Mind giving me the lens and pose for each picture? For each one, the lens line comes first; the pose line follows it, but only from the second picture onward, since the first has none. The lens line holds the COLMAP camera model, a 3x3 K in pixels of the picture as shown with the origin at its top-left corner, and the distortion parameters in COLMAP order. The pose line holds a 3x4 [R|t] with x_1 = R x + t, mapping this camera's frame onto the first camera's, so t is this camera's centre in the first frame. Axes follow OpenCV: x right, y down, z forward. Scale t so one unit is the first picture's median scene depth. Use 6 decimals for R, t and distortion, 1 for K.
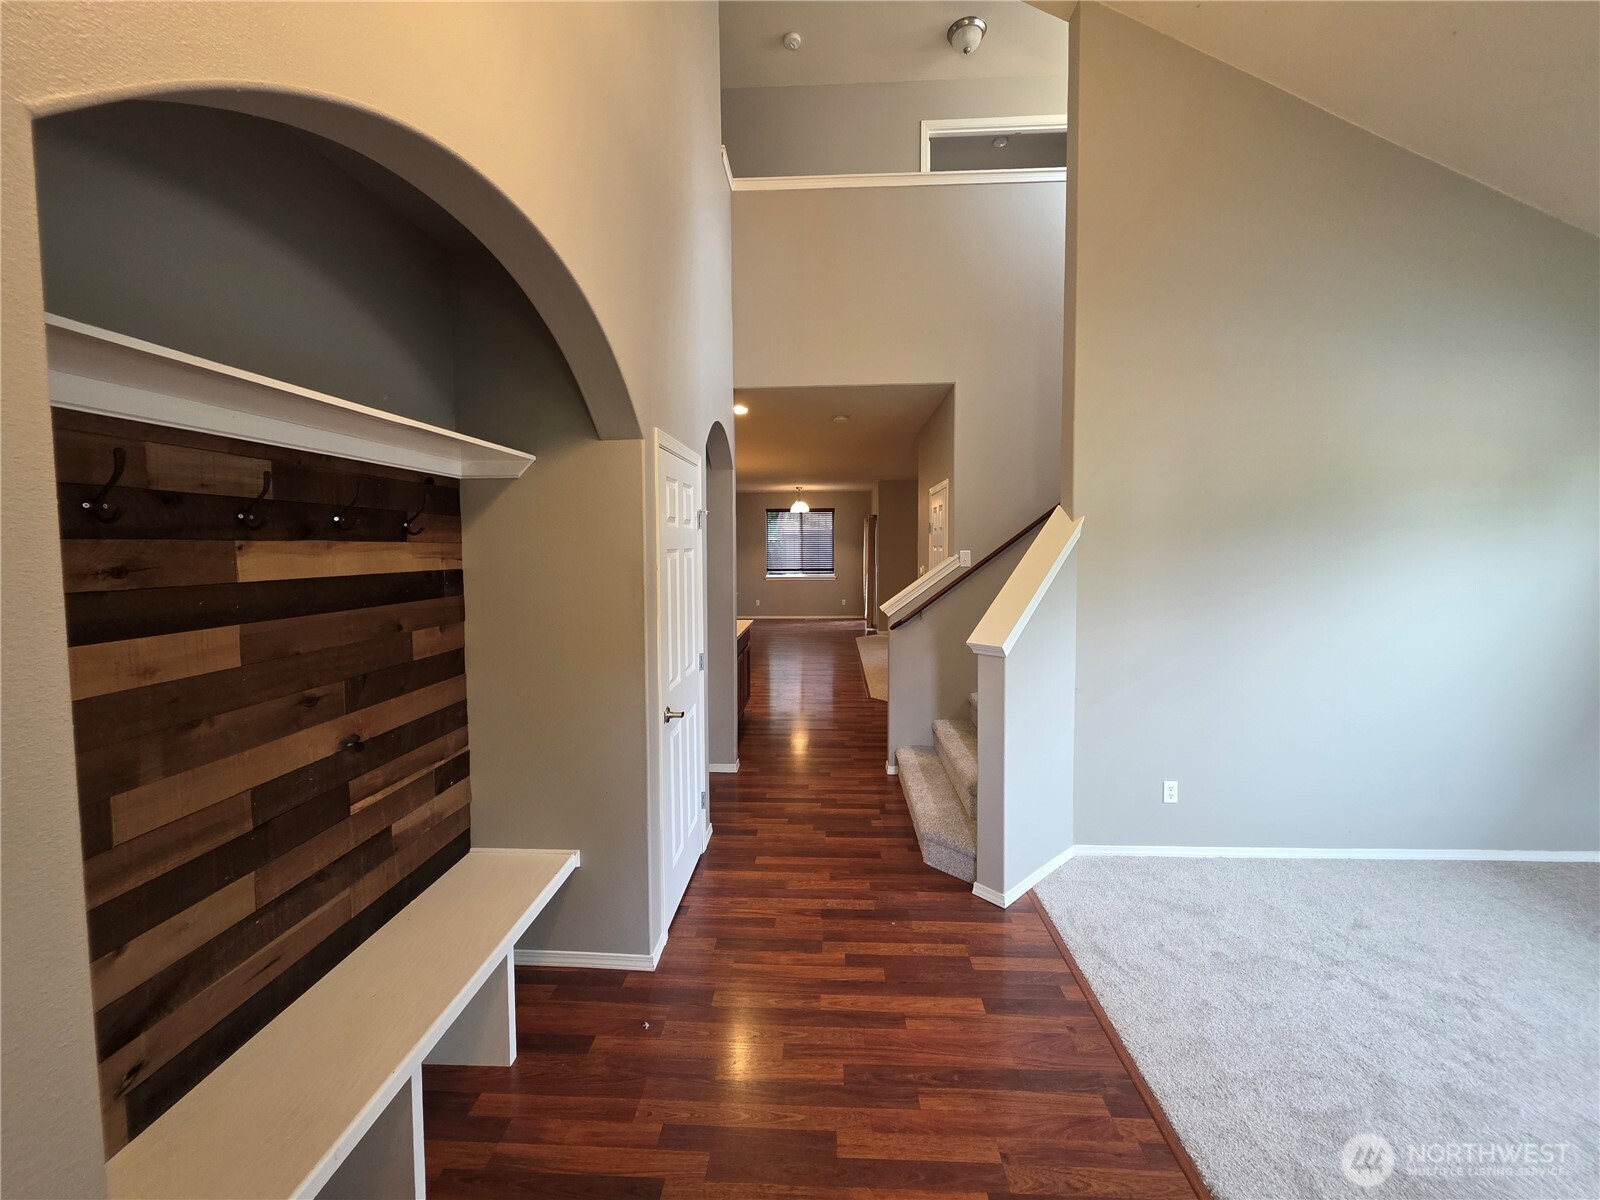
lens RADIAL K [[639.4, 0, 800.1], [0, 639.4, 573.3], [0, 0, 1]] dist [0.001845, -0.000616]
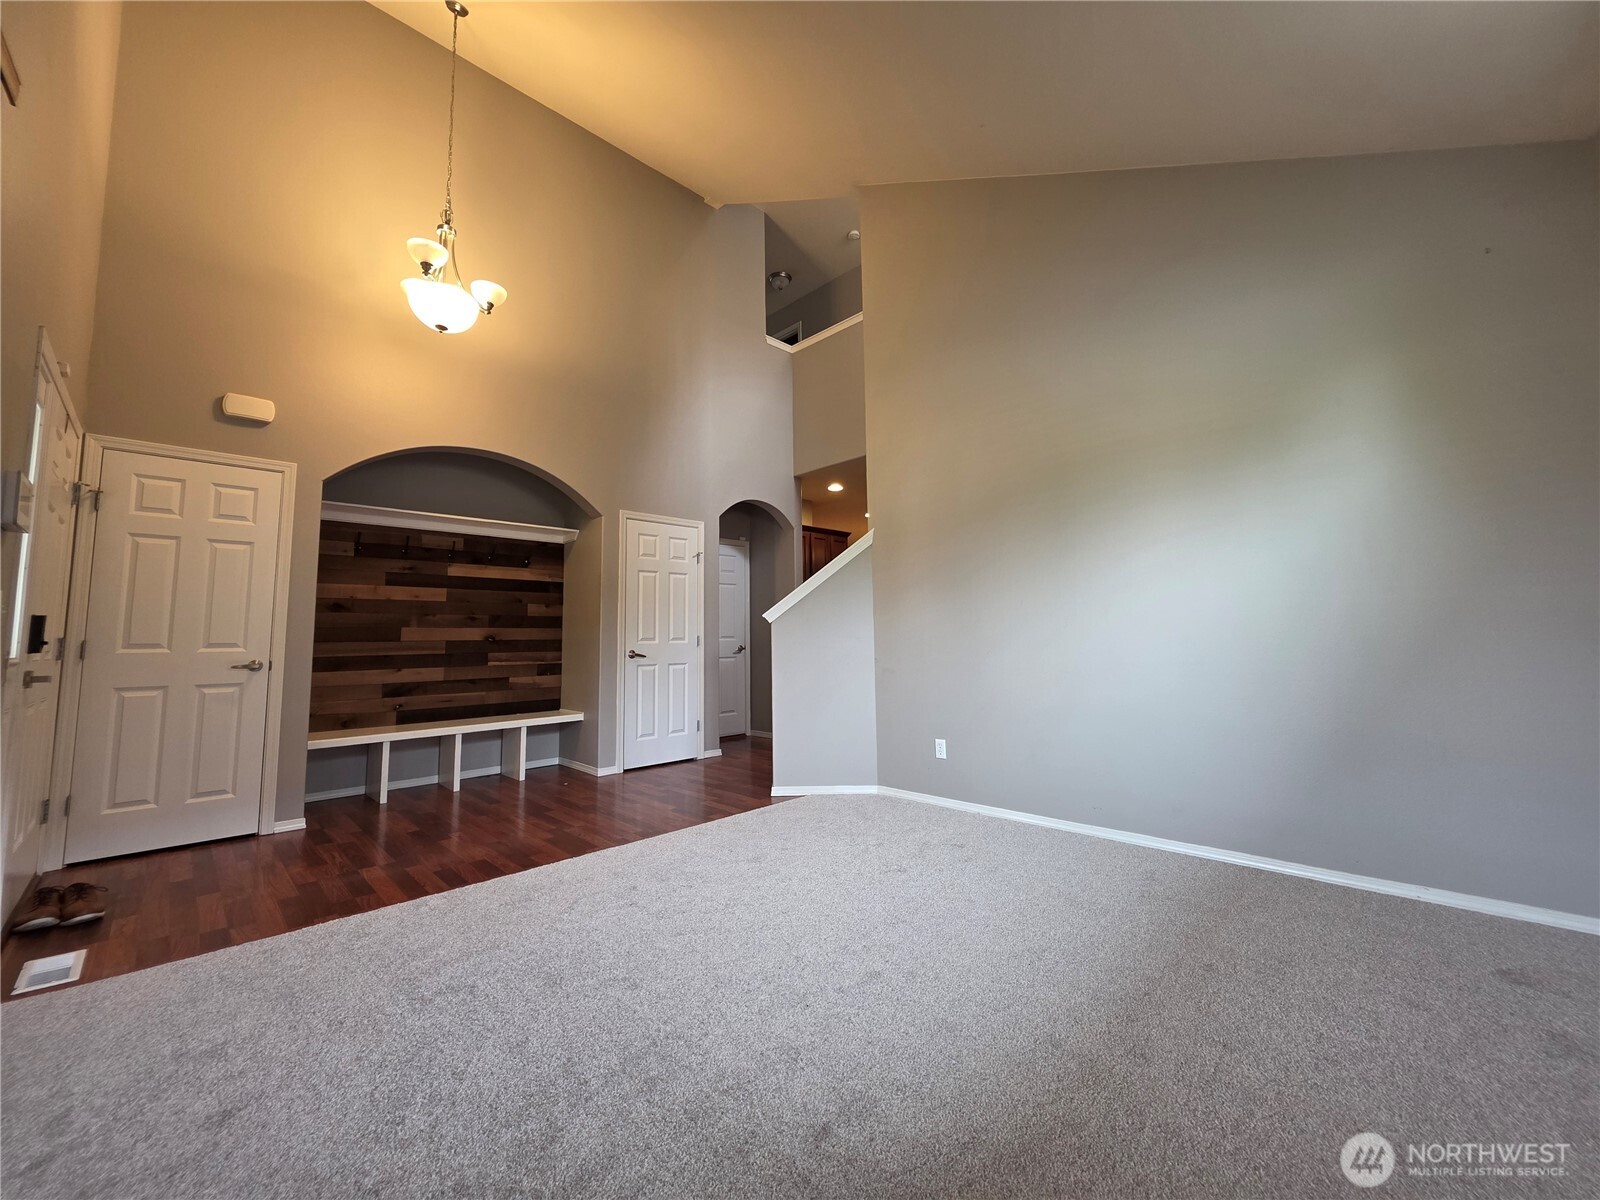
lens RADIAL K [[639.4, 0, 805.8], [0, 639.4, 572.1], [0, 0, 1]] dist [0.001845, -0.000616]
pose [[0.738580, -0.076072, -0.669860, 1.644923], [-0.020886, 0.990555, -0.135519, 0.248333], [0.673842, 0.114082, 0.730015, -0.094321]]
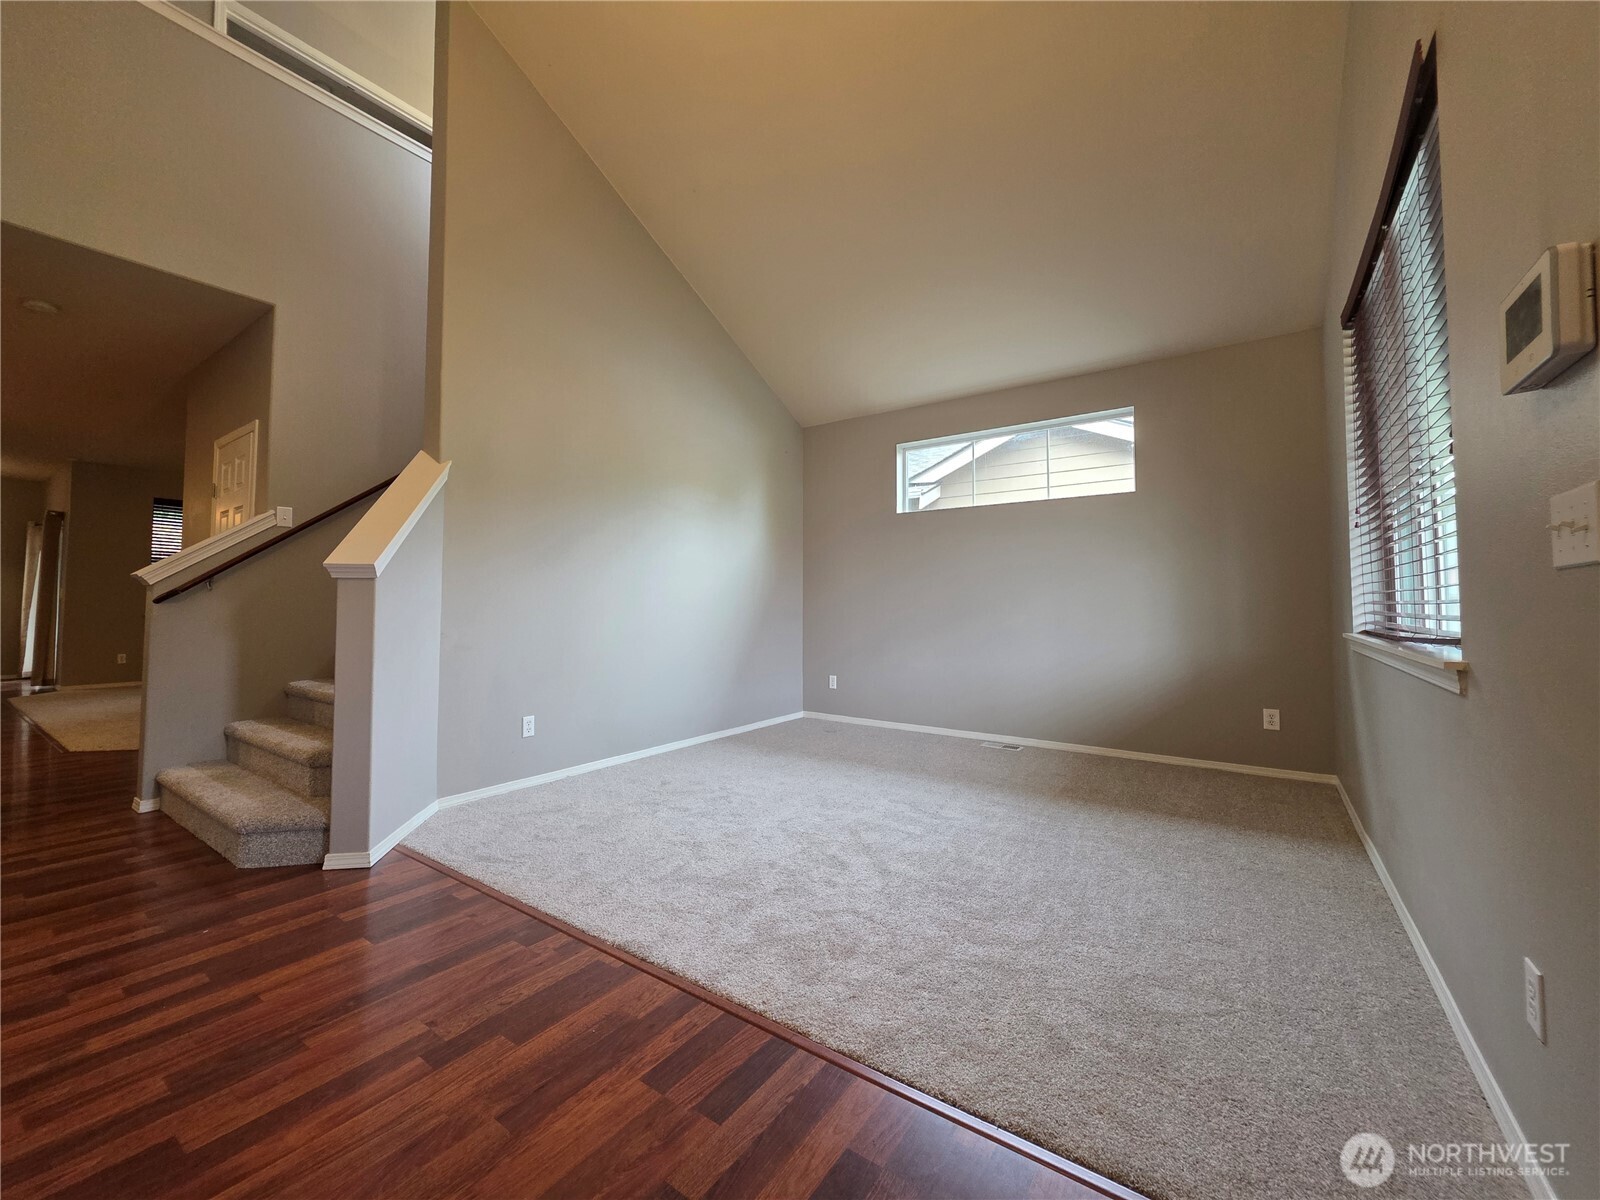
lens RADIAL K [[639.4, 0, 806.1], [0, 639.4, 573.4], [0, 0, 1]] dist [0.001845, -0.000616]
pose [[0.530542, 0.044471, 0.846491, -0.142836], [0.041138, 0.996095, -0.078114, 0.254140], [-0.846660, 0.076265, 0.526641, 0.006076]]
